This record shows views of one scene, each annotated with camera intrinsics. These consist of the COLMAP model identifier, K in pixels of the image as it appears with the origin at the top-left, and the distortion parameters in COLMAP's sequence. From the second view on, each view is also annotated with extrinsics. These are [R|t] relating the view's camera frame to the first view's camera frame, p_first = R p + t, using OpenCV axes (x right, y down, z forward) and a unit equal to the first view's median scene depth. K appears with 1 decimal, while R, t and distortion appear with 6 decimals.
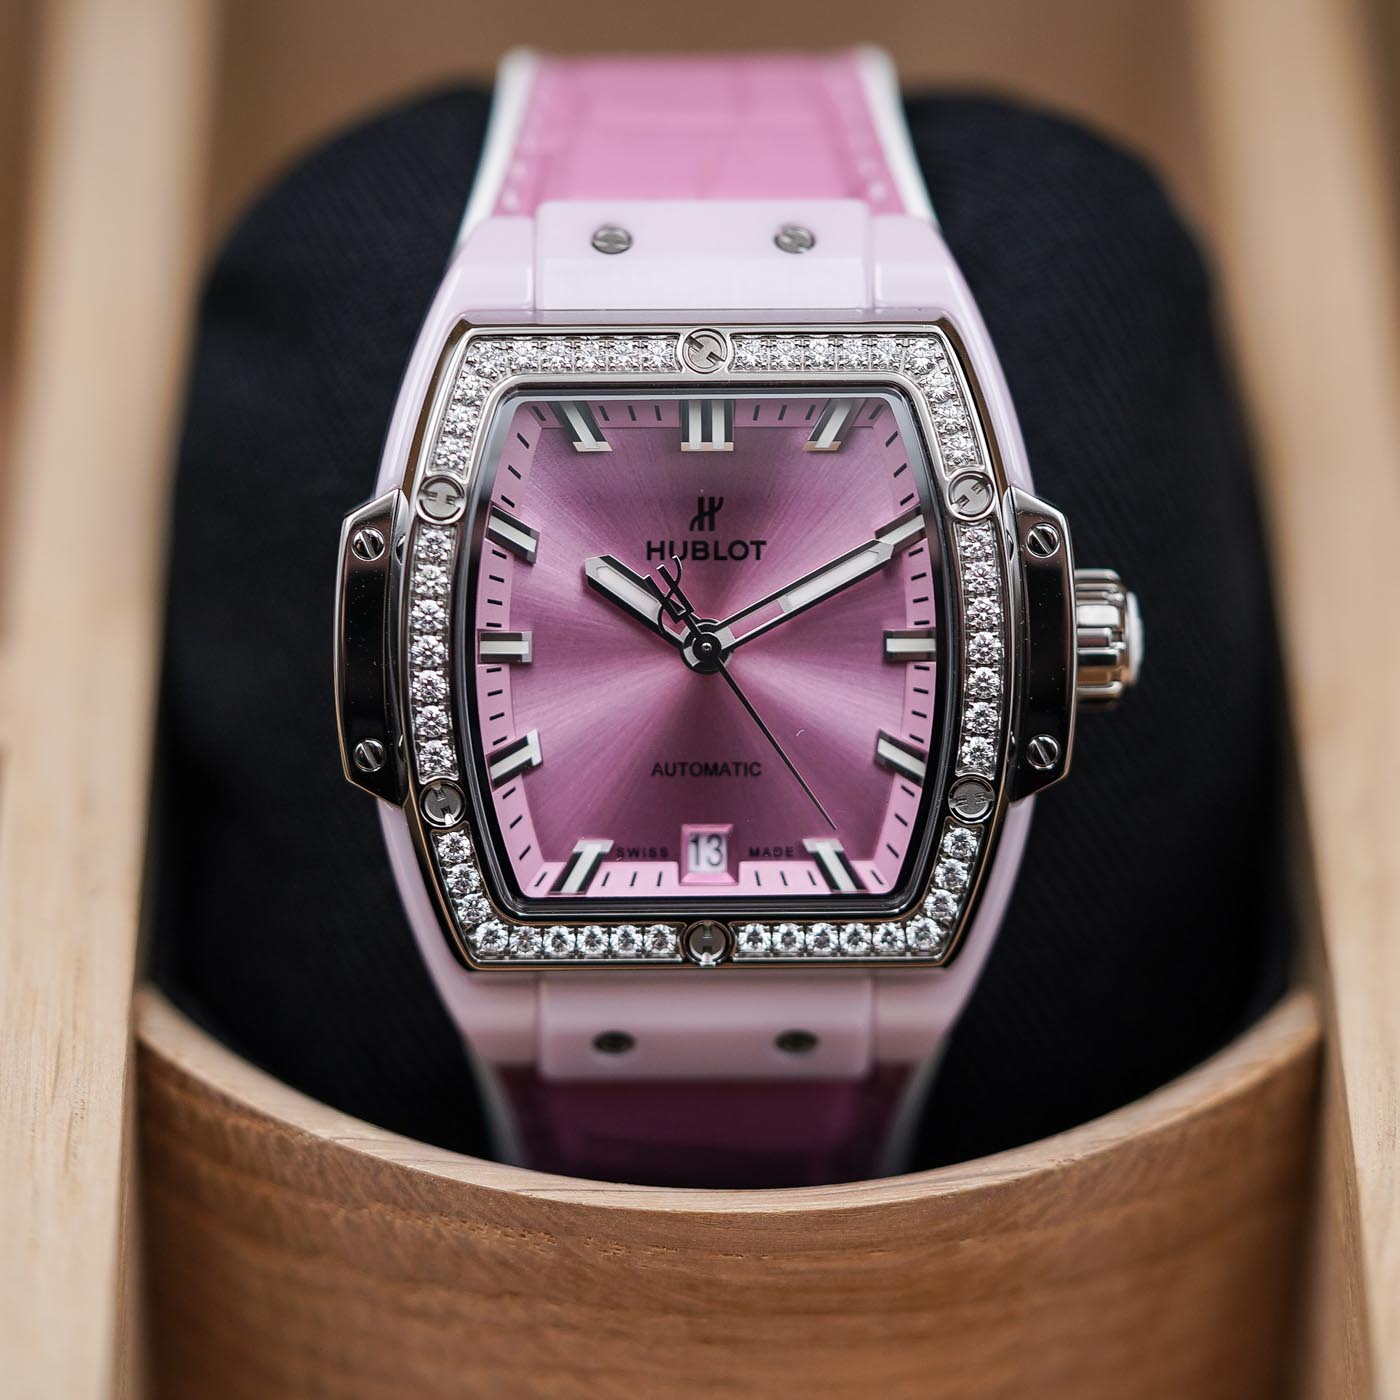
lens RADIAL K [[8167.8, 0, 709.3], [0, 8167.8, 704.9], [0, 0, 1]] dist [-0.765033, 0.000000]
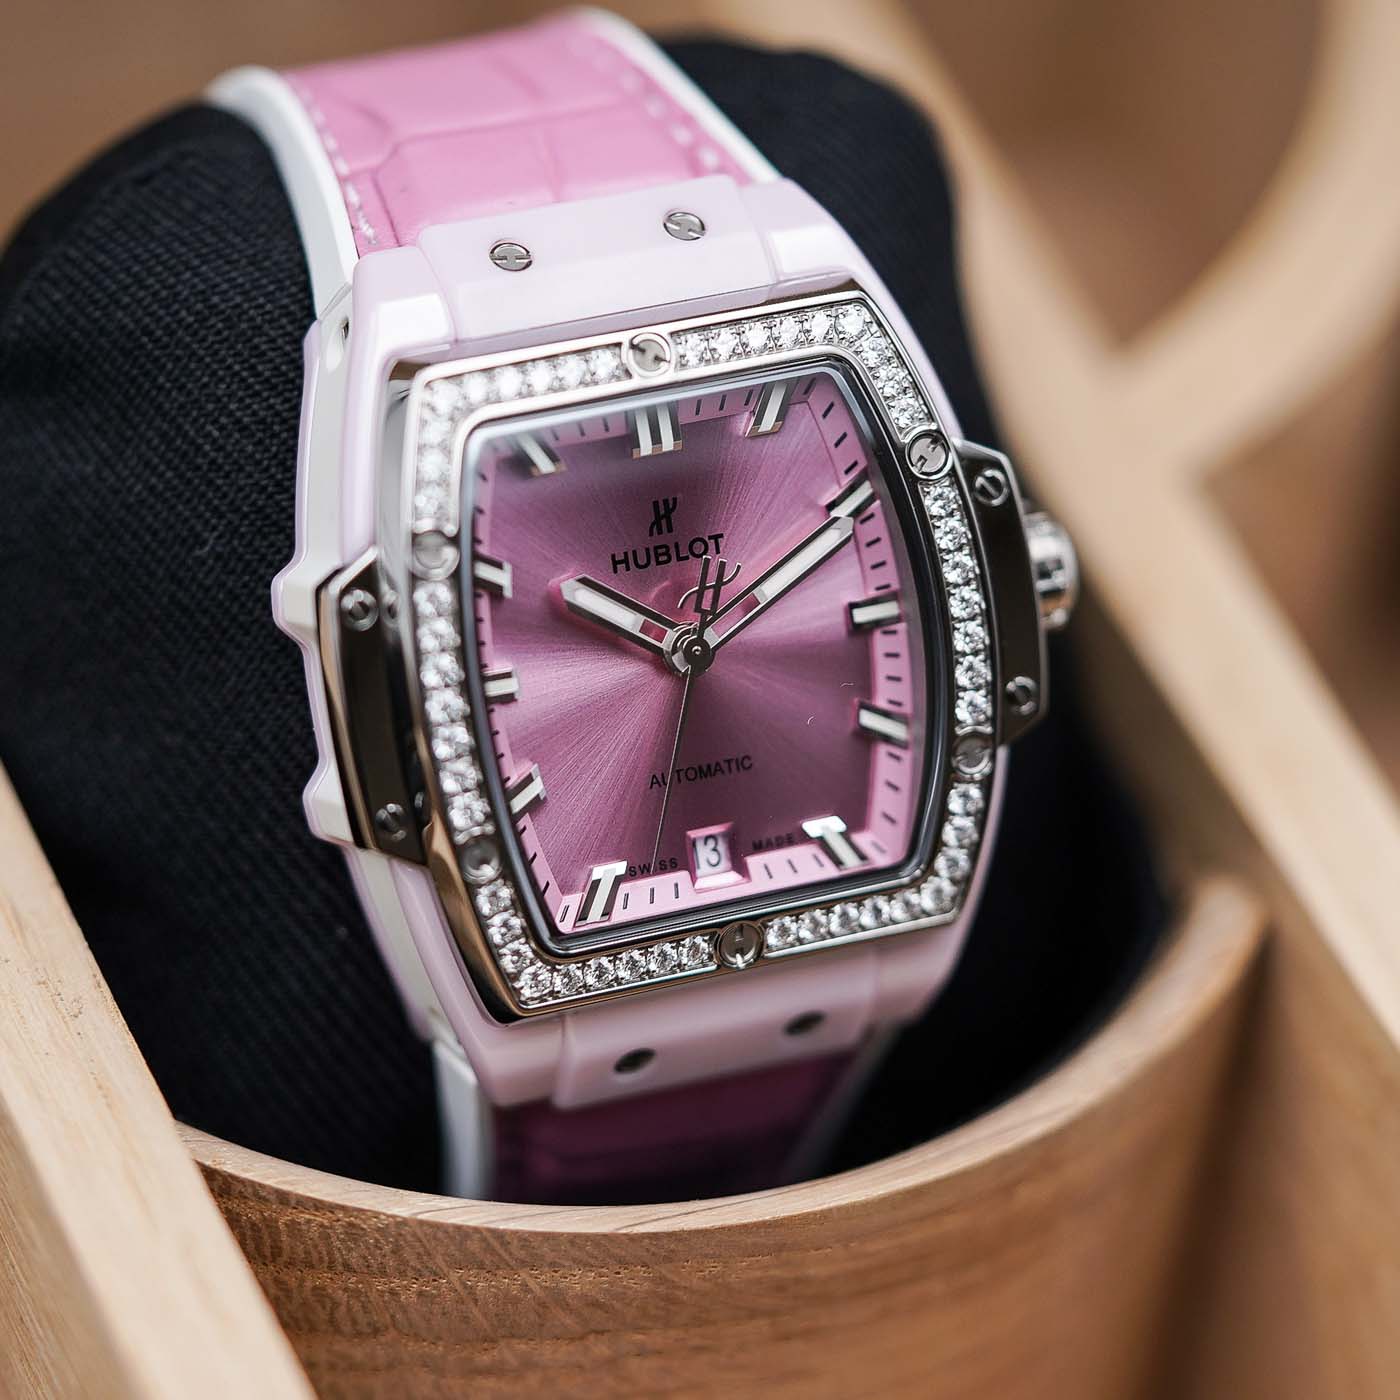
lens RADIAL K [[8167.8, 0, 694.9], [0, 8167.8, 697.1], [0, 0, 1]] dist [-0.765033, 0.000000]
pose [[0.926347, -0.179729, 0.331026, -0.326425], [0.163515, 0.983575, 0.076444, -0.076647], [-0.339328, -0.016686, 0.940520, 0.073259]]
